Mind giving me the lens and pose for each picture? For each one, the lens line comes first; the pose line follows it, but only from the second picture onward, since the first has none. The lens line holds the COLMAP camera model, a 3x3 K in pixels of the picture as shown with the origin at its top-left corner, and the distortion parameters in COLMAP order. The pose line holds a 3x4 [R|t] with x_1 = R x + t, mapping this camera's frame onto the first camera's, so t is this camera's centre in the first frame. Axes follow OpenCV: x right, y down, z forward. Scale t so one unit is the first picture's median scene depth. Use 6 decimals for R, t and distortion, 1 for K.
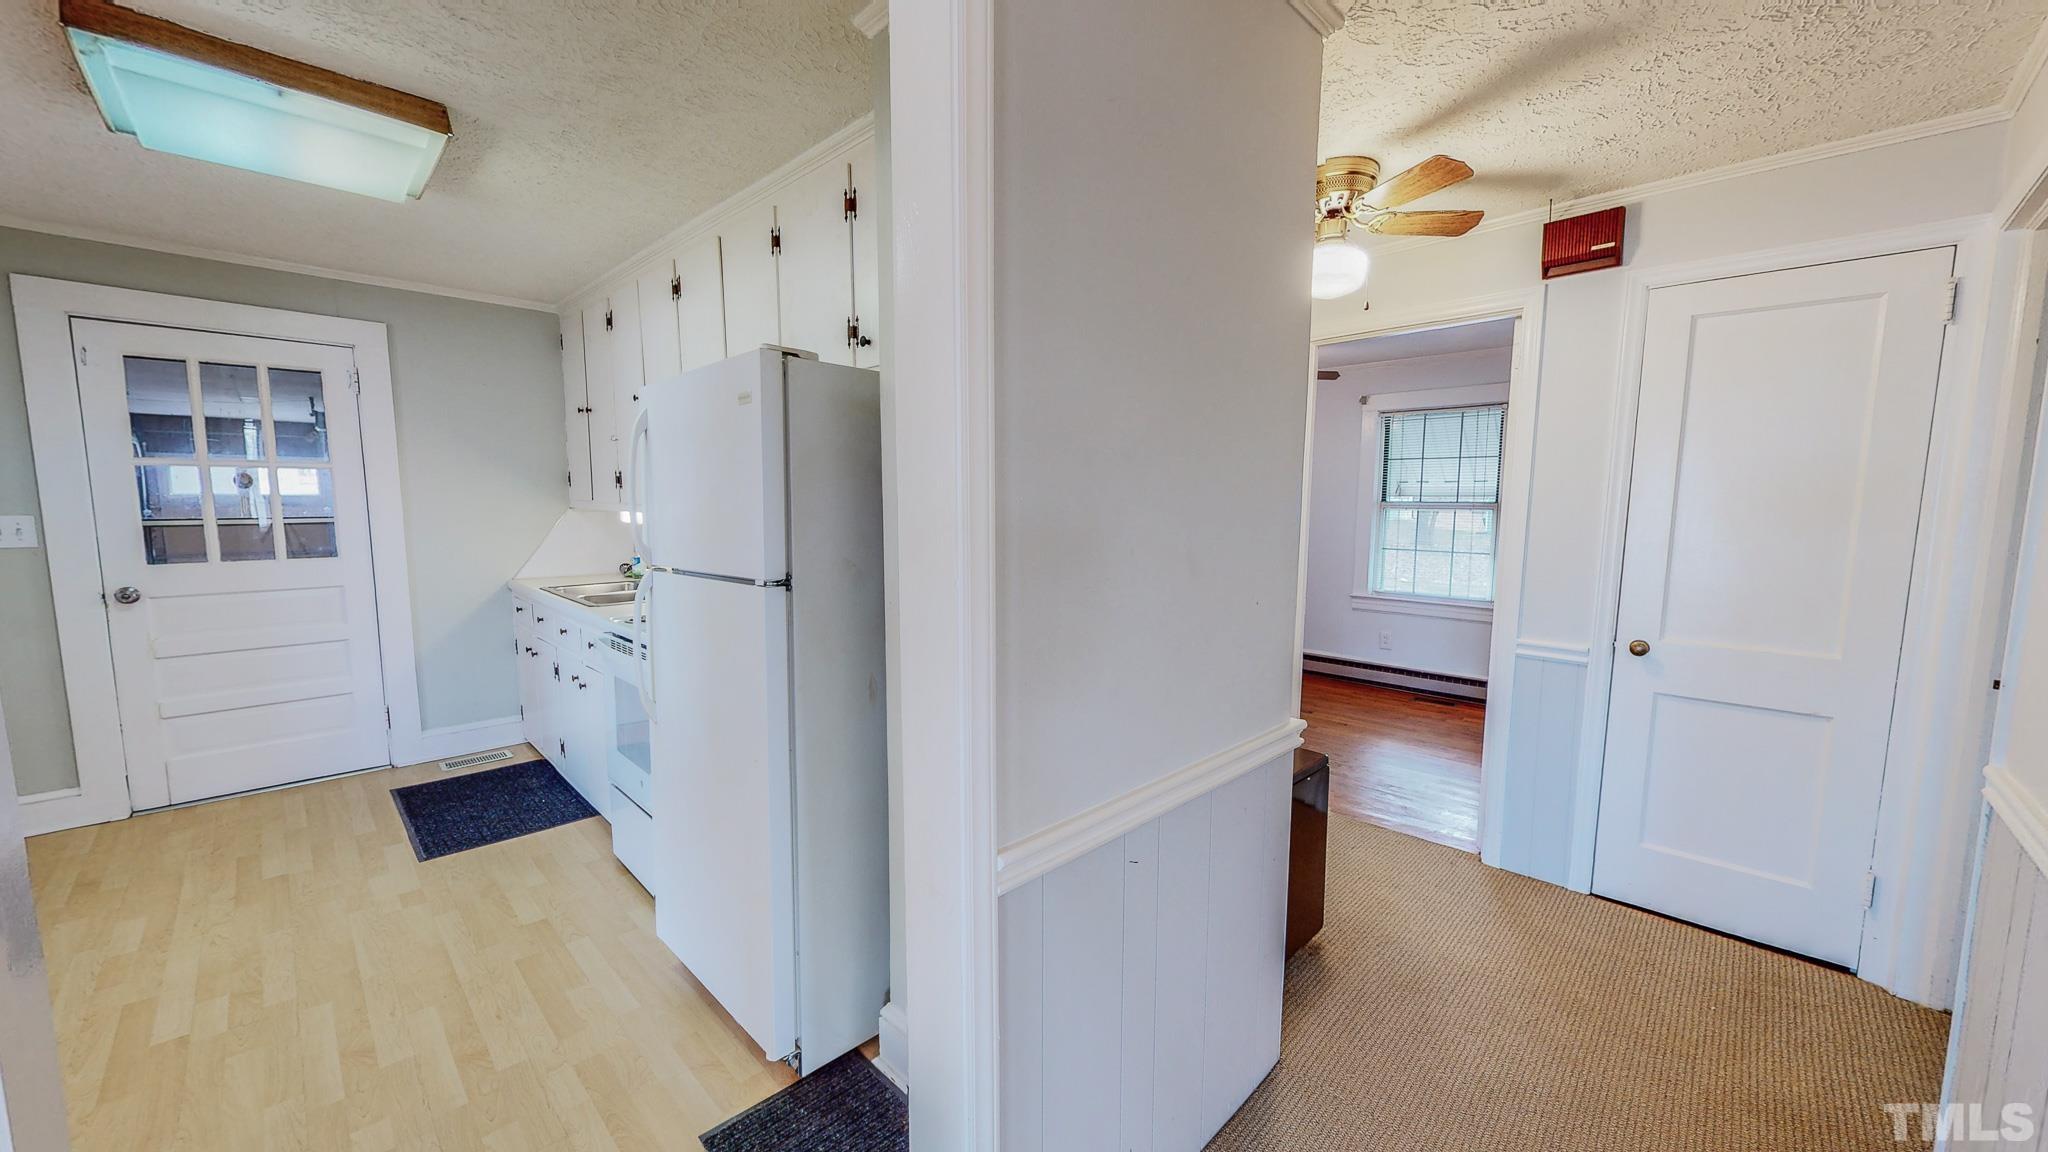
lens RADIAL K [[741.3, 0, 1020.5], [0, 741.3, 584.1], [0, 0, 1]] dist [-0.000808, 0.000002]
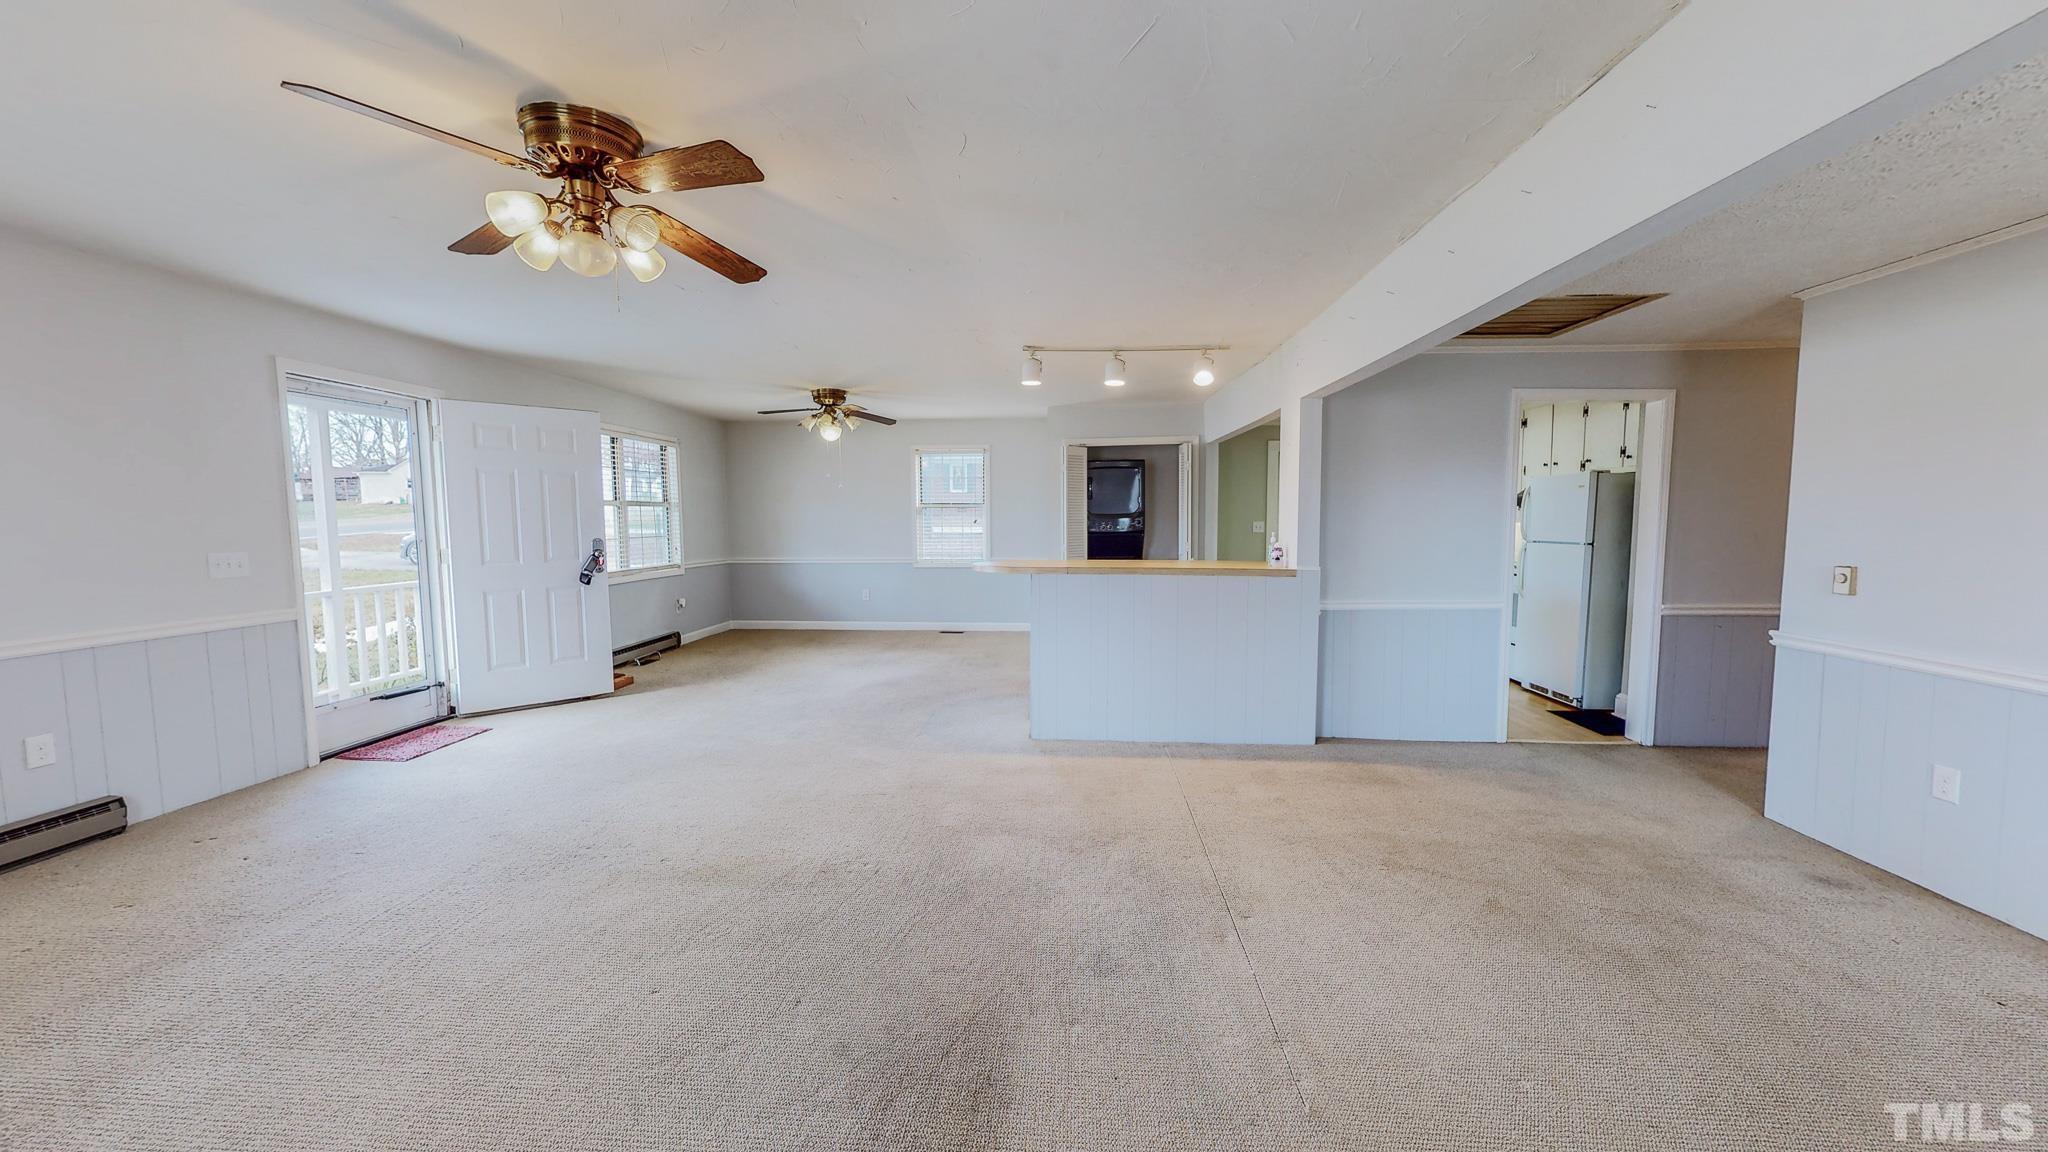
lens RADIAL K [[749.8, 0, 1024.0], [0, 749.8, 578.7], [0, 0, 1]] dist [-0.000734, -0.000001]
pose [[0.656703, 0.059169, -0.751825, 0.284870], [-0.071372, 0.997319, 0.016147, 0.149868], [0.750765, 0.043056, 0.659165, -1.648539]]
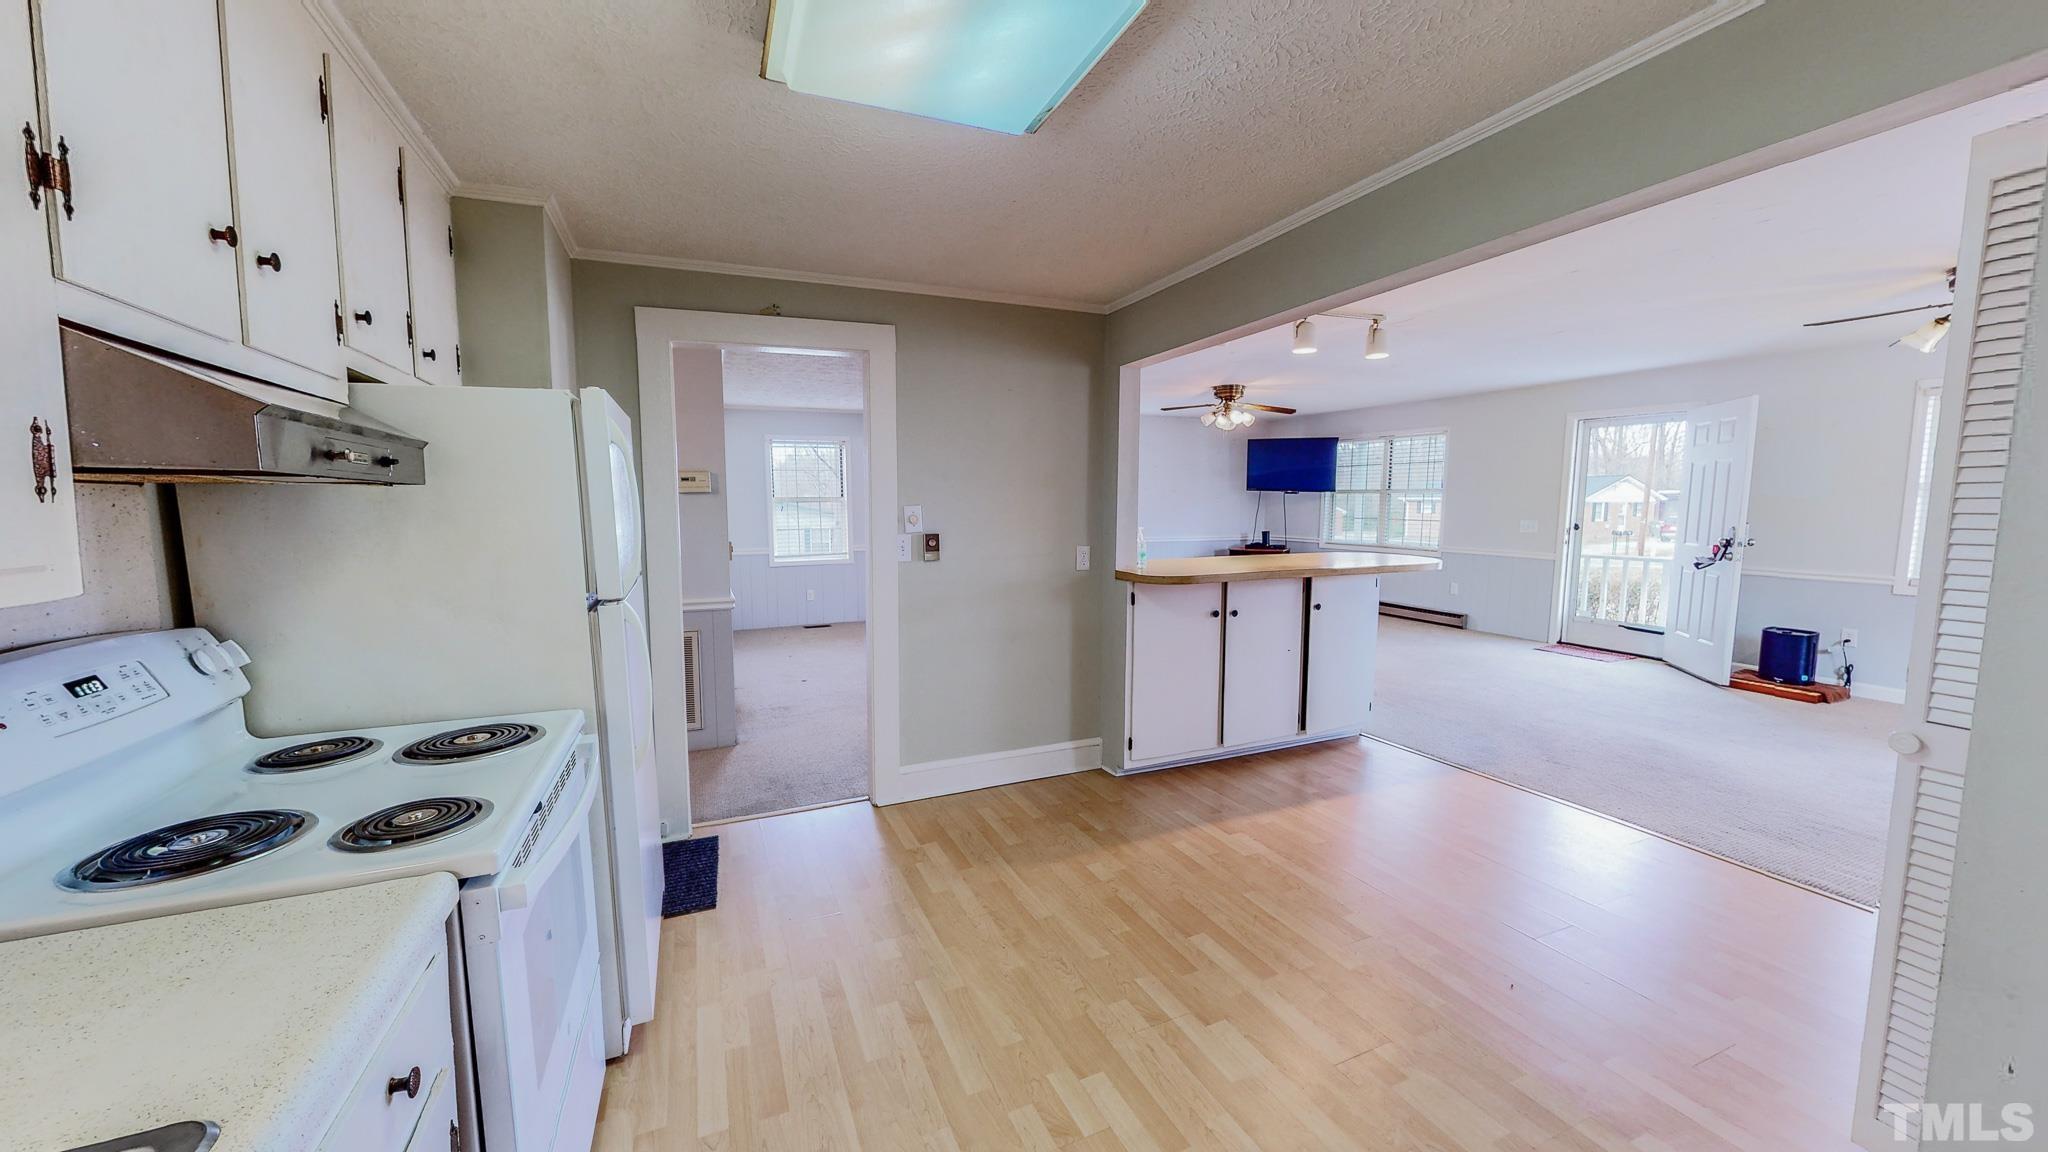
lens RADIAL K [[749.8, 0, 1024.0], [0, 749.8, 578.7], [0, 0, 1]] dist [-0.000734, -0.000001]
pose [[-0.930558, -0.040822, 0.363863, -0.889804], [0.034184, 0.979739, 0.197340, -0.143626], [-0.364546, 0.196075, -0.910308, 1.147516]]
